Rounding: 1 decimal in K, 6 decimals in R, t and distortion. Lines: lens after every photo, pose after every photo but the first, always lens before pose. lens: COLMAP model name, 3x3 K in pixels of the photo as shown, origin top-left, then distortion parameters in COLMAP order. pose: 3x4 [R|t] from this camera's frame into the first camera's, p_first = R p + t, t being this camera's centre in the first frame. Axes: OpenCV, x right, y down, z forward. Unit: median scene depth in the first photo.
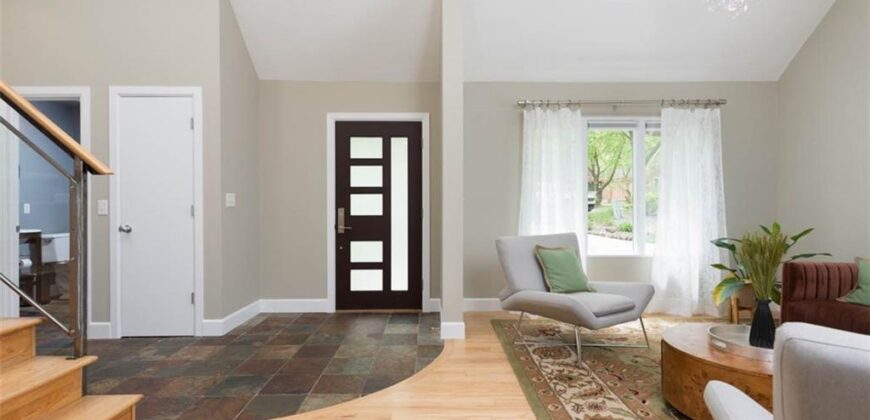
lens RADIAL K [[418.1, 0, 438.3], [0, 418.1, 213.0], [0, 0, 1]] dist [0.007428, 0.000809]
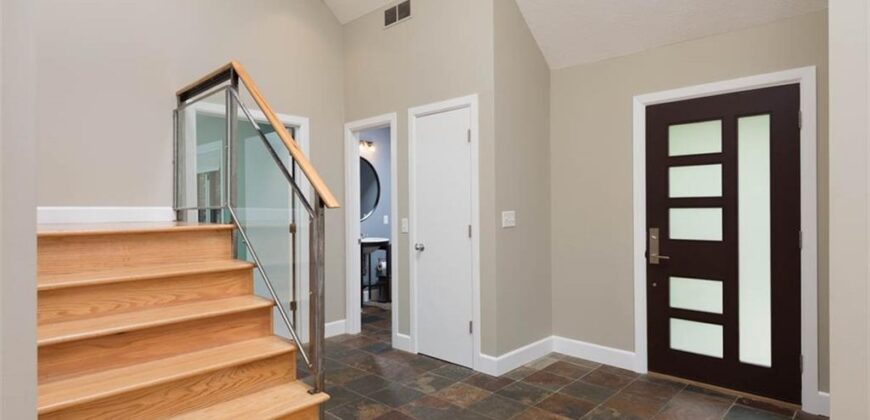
lens RADIAL K [[463.8, 0, 437.0], [0, 463.8, 208.1], [0, 0, 1]] dist [0.002752, -0.003909]
pose [[0.710295, -0.000857, -0.703903, 0.057102], [-0.003028, 0.999986, -0.004273, -0.041548], [0.703897, 0.005166, 0.710283, 0.190281]]
